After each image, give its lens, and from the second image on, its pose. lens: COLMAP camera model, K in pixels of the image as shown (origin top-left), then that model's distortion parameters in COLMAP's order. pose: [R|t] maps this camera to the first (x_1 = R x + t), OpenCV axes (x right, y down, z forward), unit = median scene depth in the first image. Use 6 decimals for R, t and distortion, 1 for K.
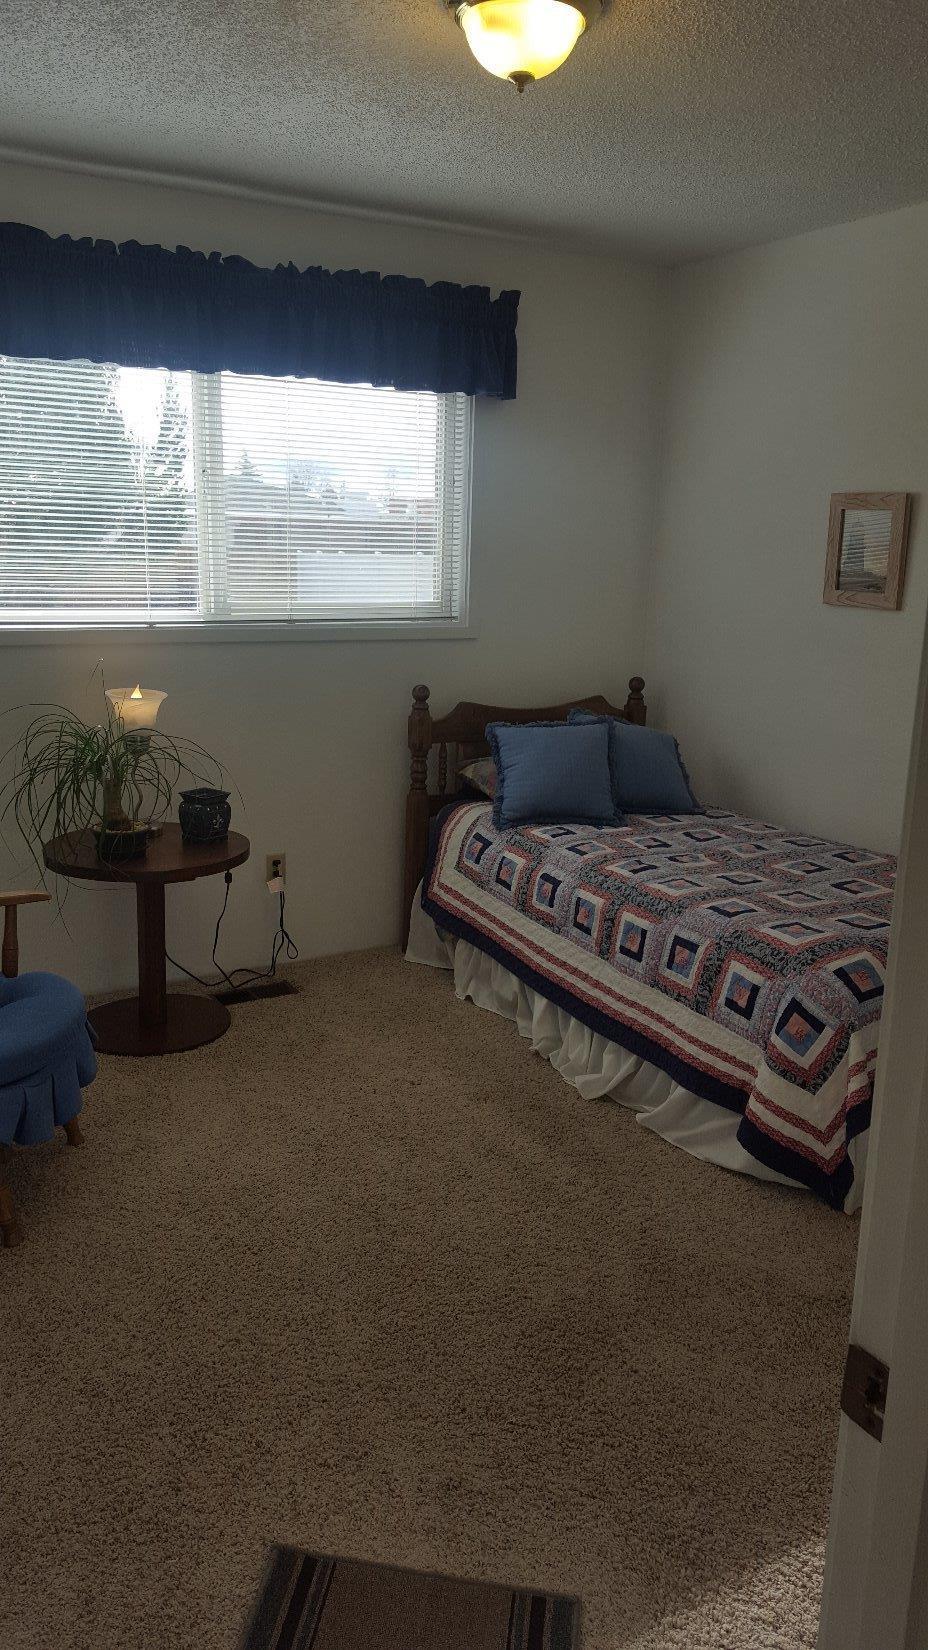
lens RADIAL K [[1196.1, 0, 434.6], [0, 1196.1, 824.5], [0, 0, 1]] dist [0.137925, -0.181373]
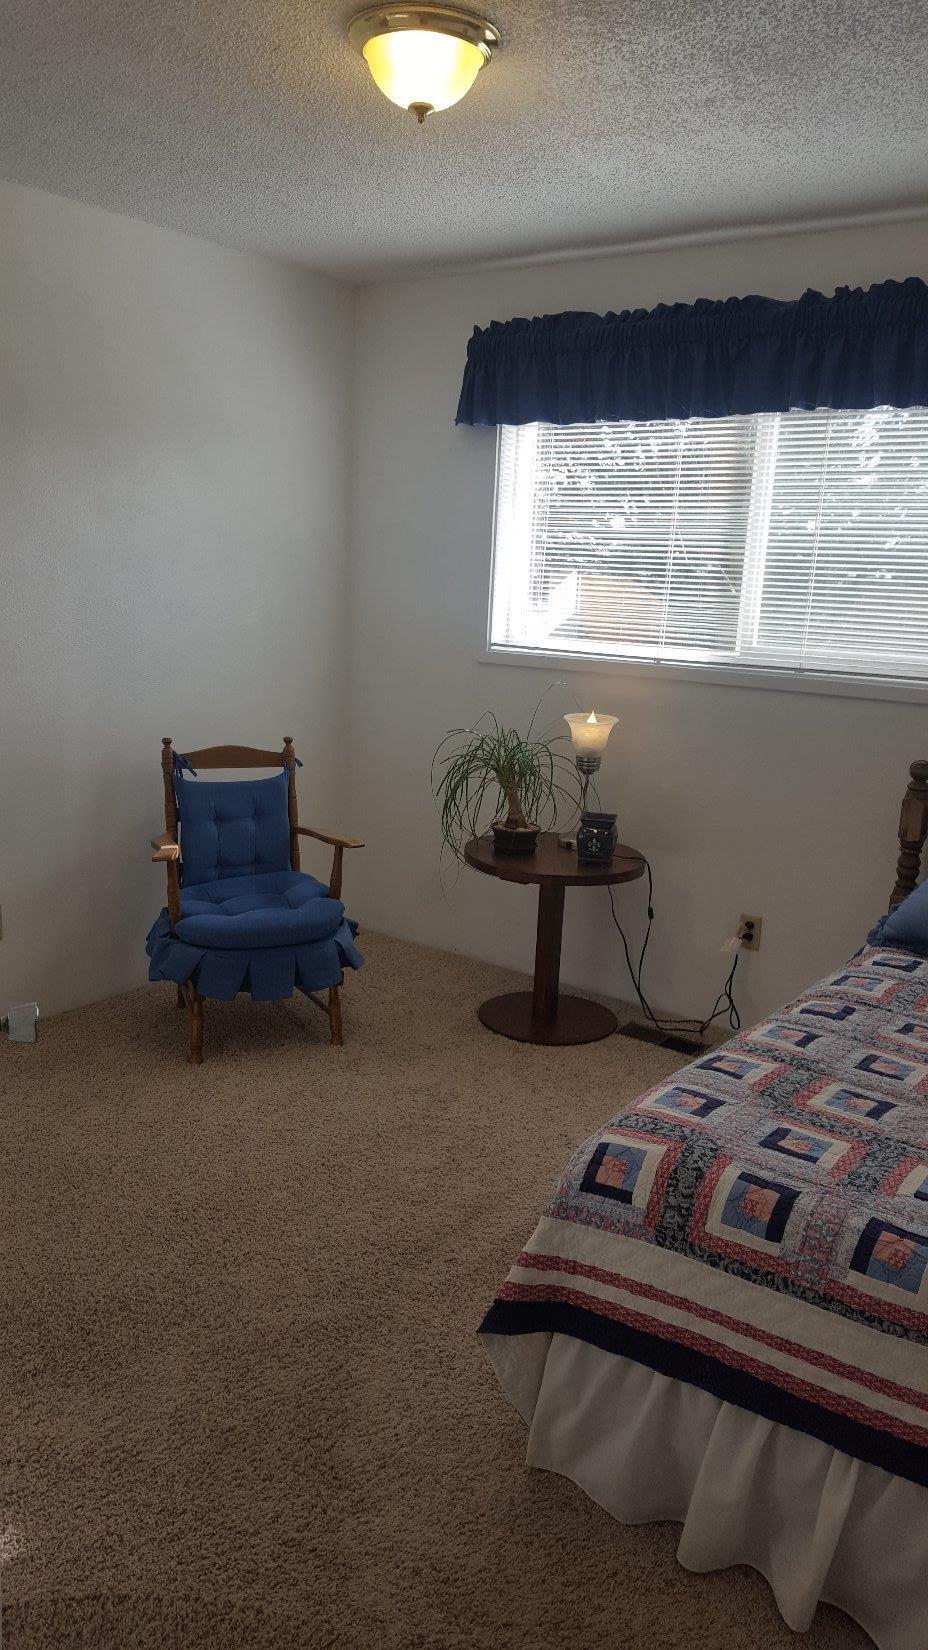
lens RADIAL K [[1196.1, 0, 434.6], [0, 1196.1, 824.5], [0, 0, 1]] dist [0.137925, -0.181373]
pose [[0.422522, 0.194966, -0.885135, 0.678404], [-0.244471, 0.964909, 0.095839, -0.085833], [0.872760, 0.175895, 0.455359, 0.400626]]
